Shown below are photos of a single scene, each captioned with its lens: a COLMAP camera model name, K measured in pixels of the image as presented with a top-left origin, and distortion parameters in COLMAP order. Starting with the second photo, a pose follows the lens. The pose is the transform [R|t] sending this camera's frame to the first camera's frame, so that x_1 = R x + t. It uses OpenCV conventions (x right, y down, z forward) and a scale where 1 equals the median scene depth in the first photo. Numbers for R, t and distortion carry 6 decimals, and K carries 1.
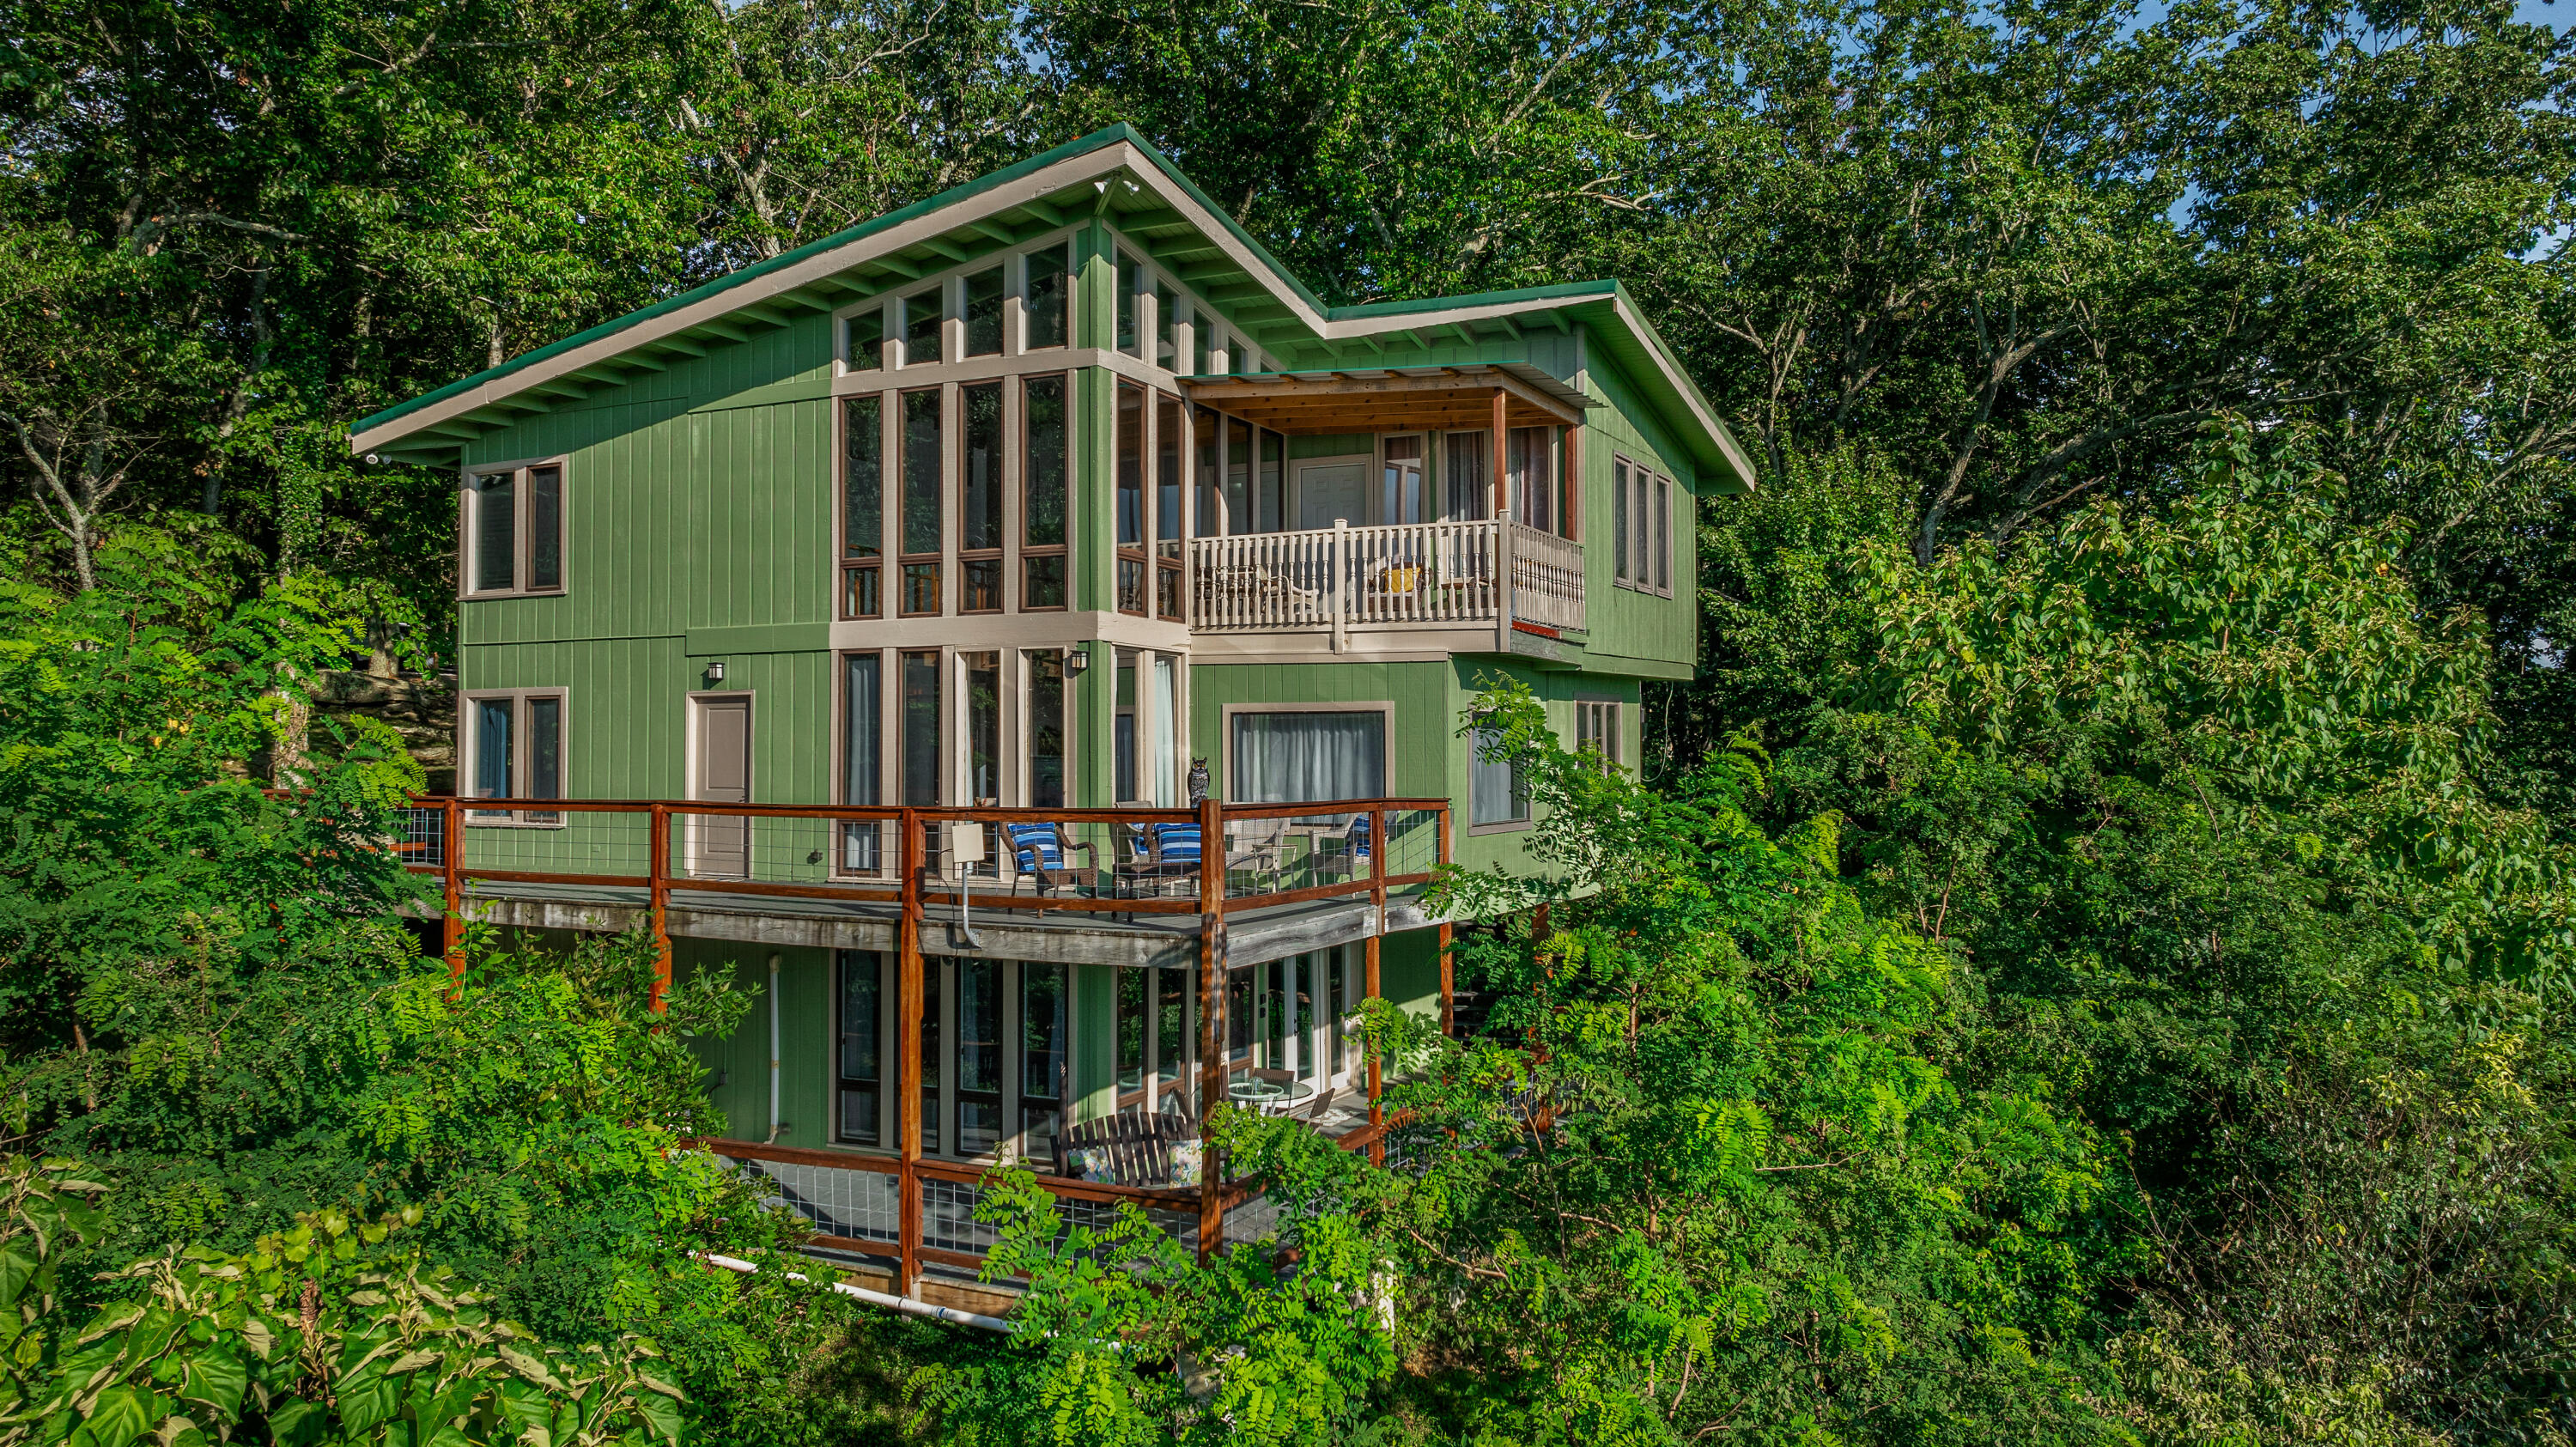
lens RADIAL K [[1876.5, 0, 1288.0], [0, 1876.5, 723.5], [0, 0, 1]] dist [-0.006609, -0.006153]
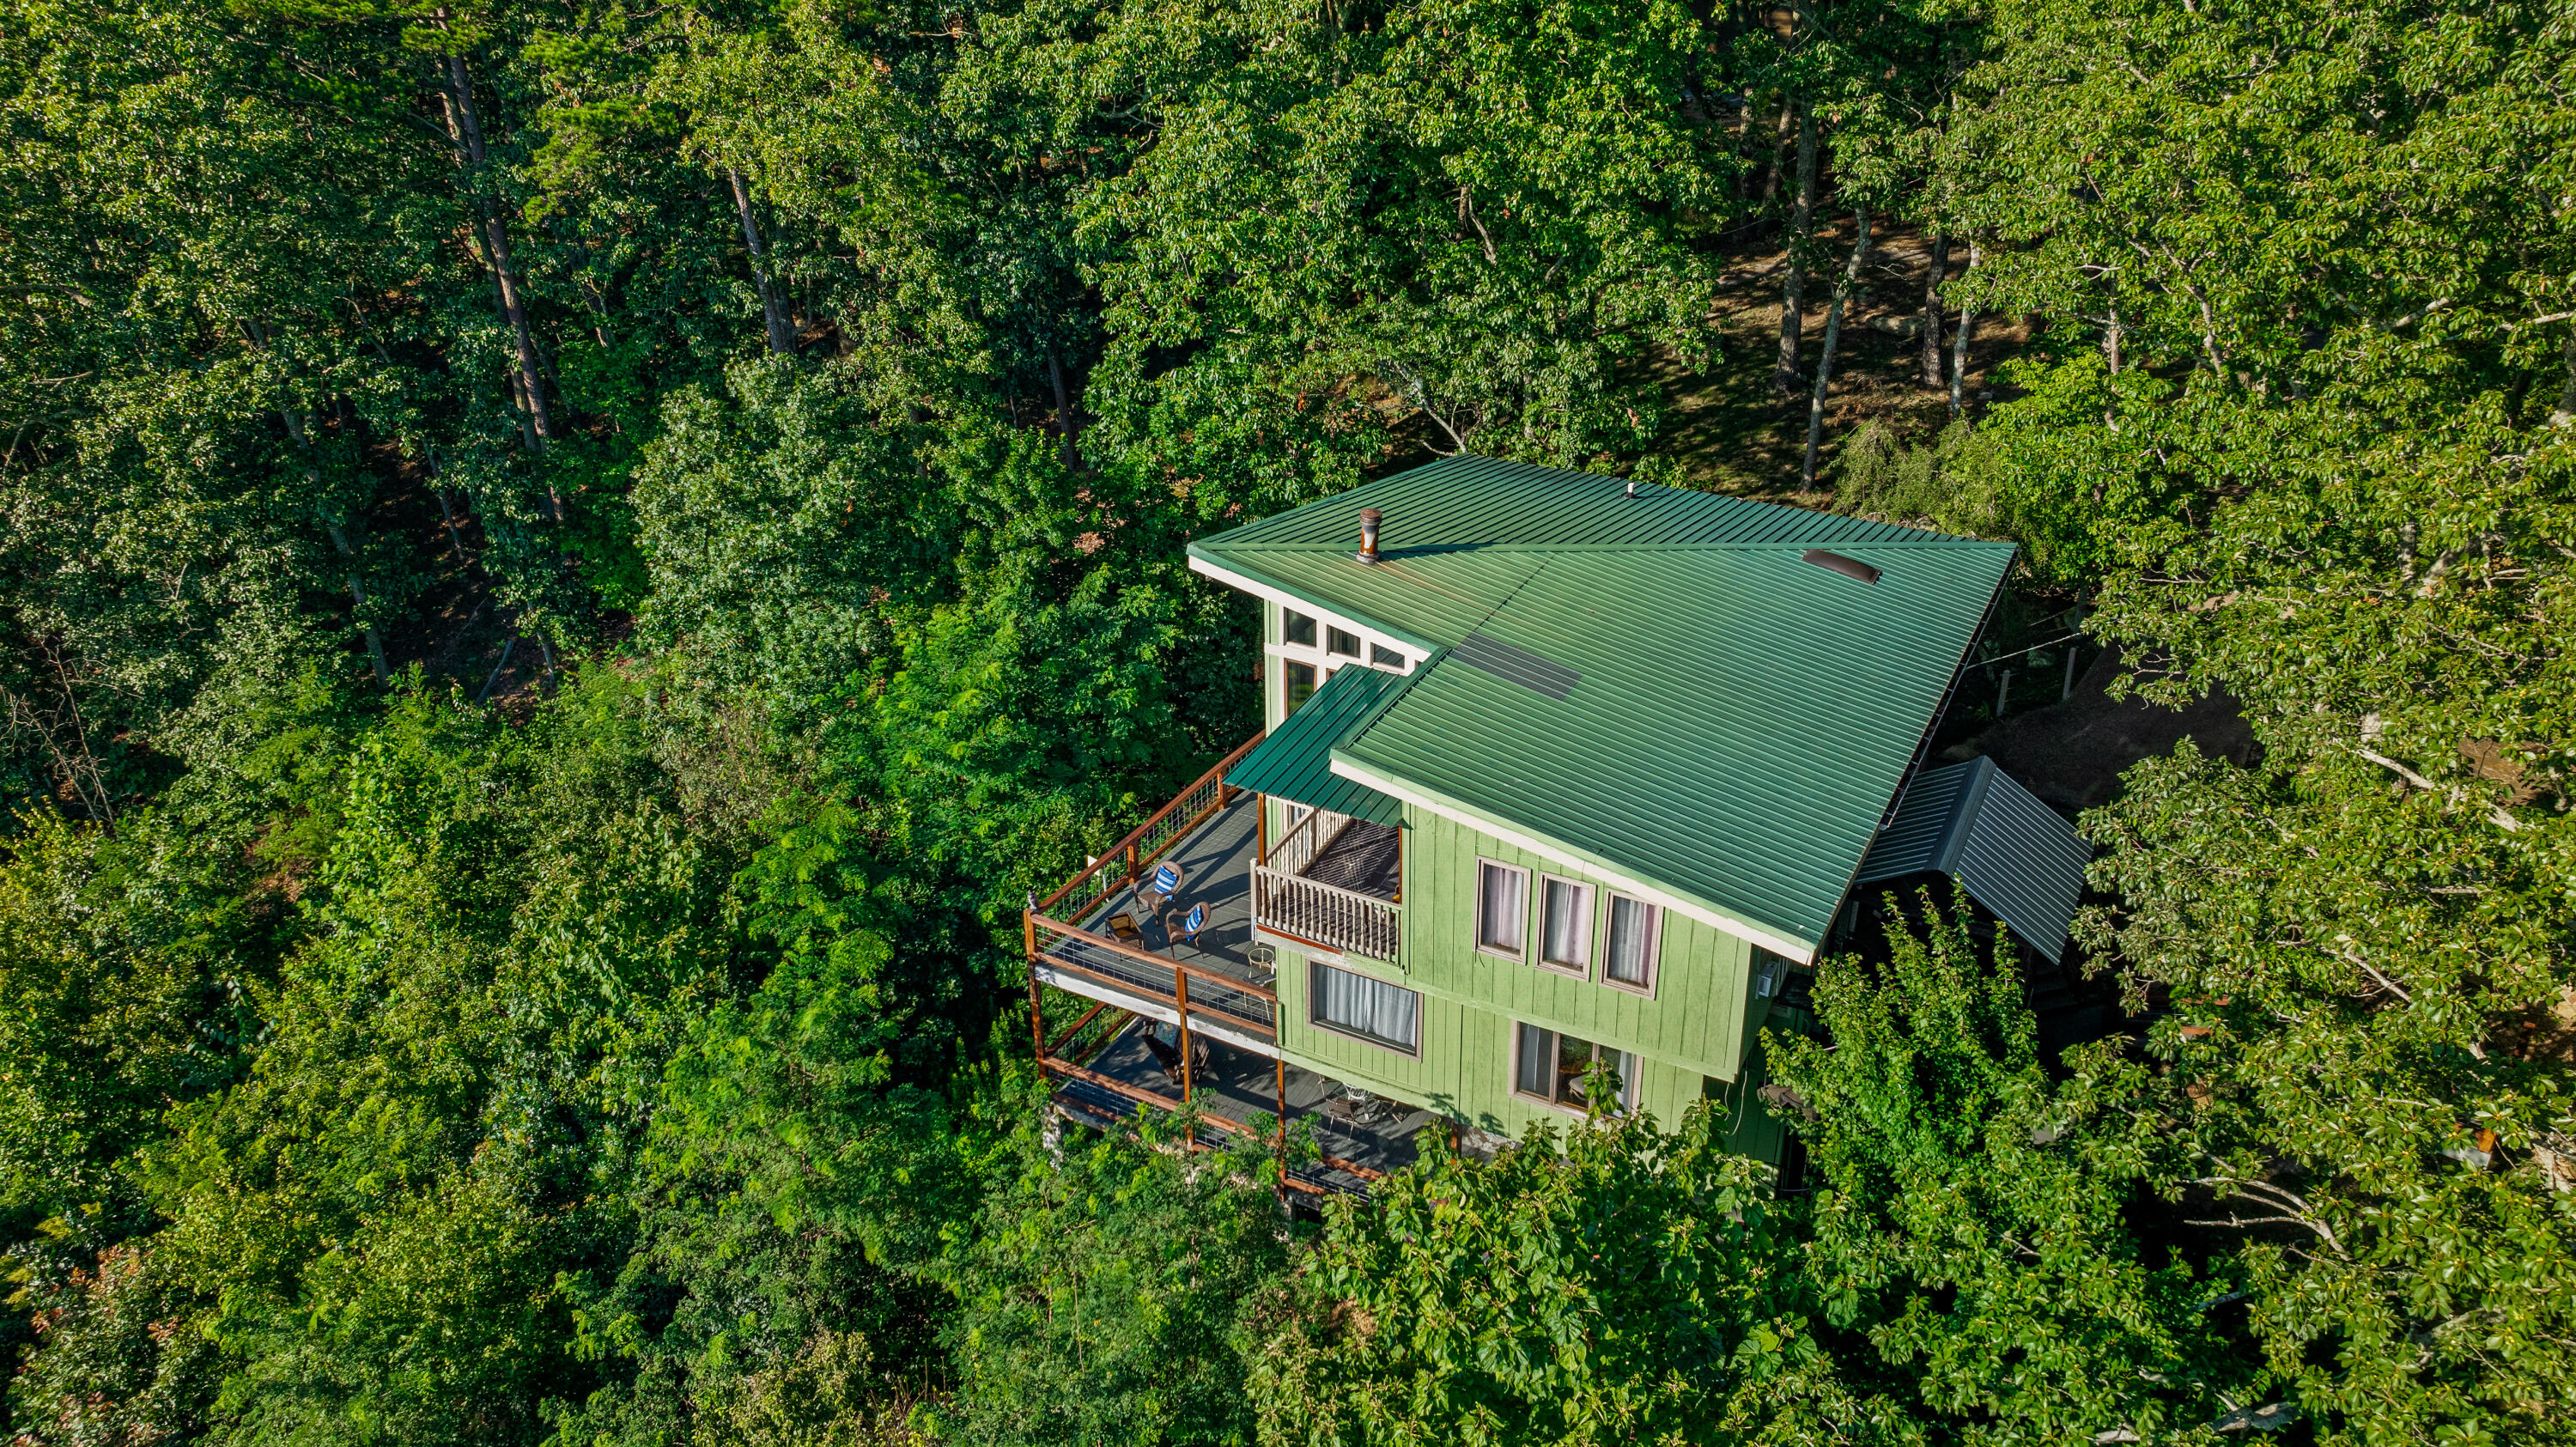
lens RADIAL K [[1876.5, 0, 1288.0], [0, 1876.5, 723.5], [0, 0, 1]] dist [-0.006609, -0.006153]
pose [[-0.039690, 0.462540, -0.885710, 1.293015], [0.042831, 0.886381, 0.460971, -0.836314], [0.998294, -0.019640, -0.054992, 1.041715]]
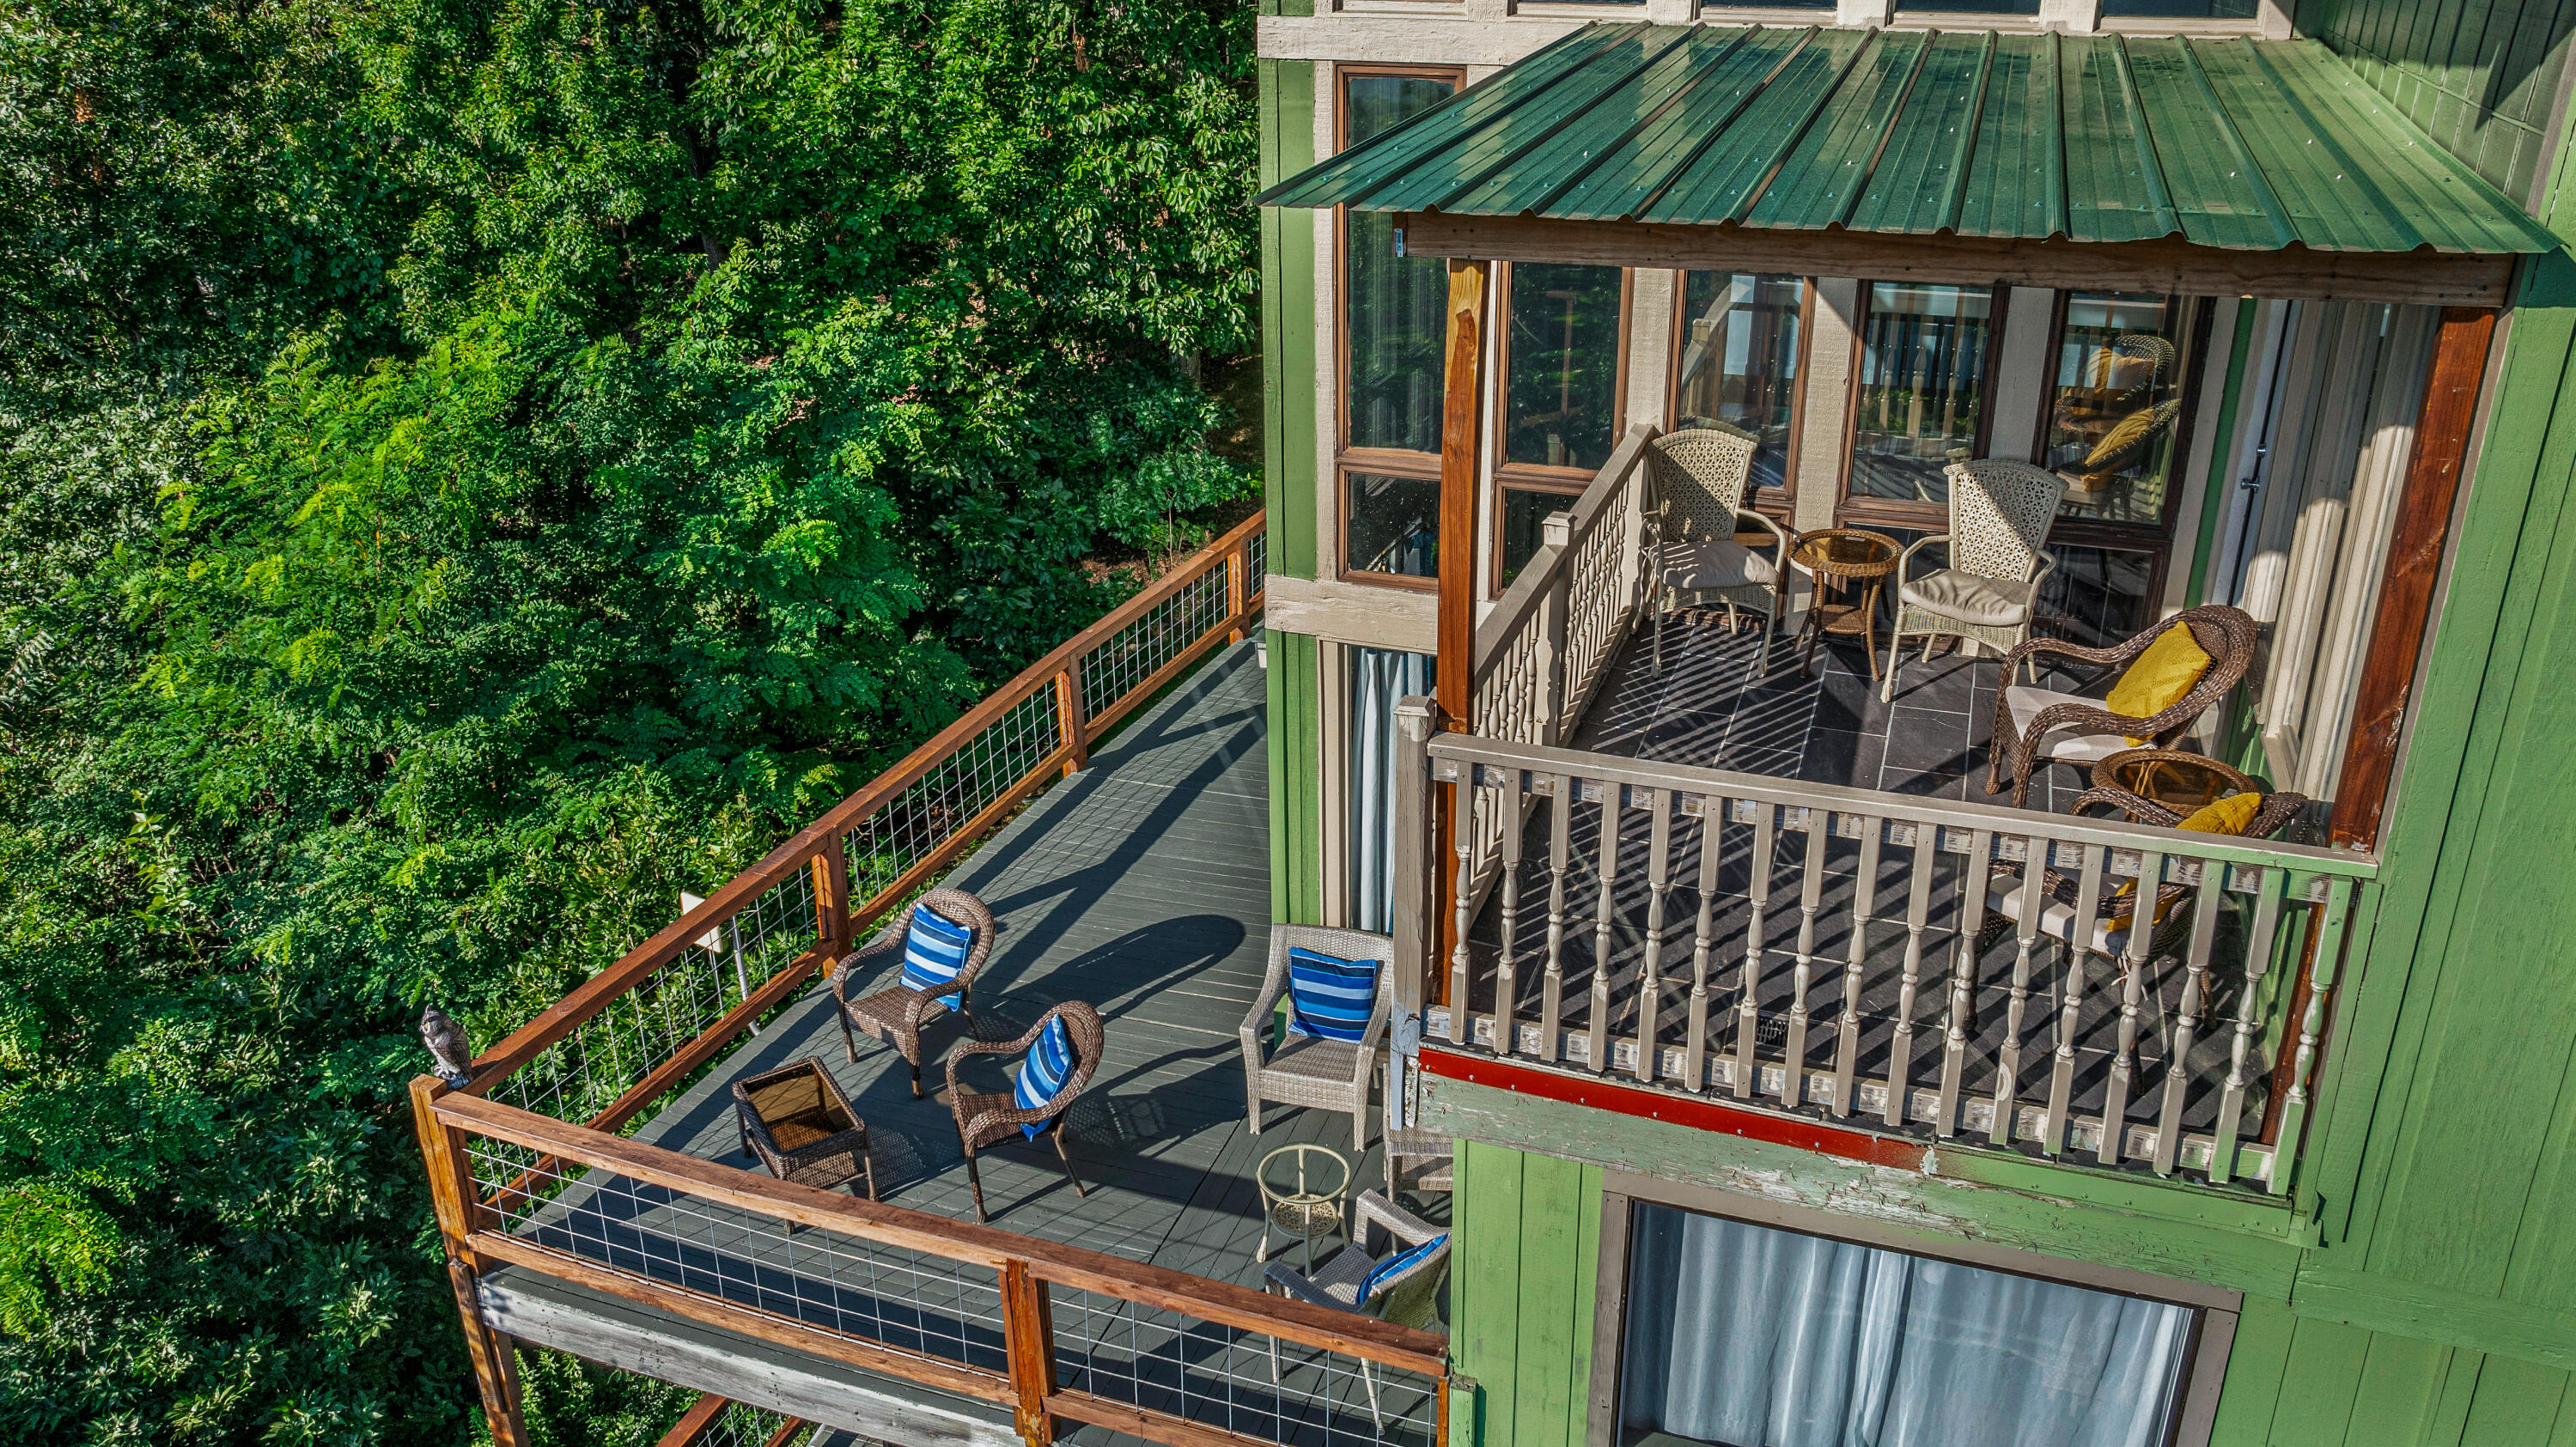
lens RADIAL K [[1803.9, 0, 1288.0], [0, 1803.9, 723.5], [0, 0, 1]] dist [-0.009304, -0.004287]
pose [[0.115887, 0.385619, -0.915352, 0.332012], [0.040818, 0.918933, 0.392295, -0.199525], [0.992423, -0.082825, 0.090752, 0.896045]]
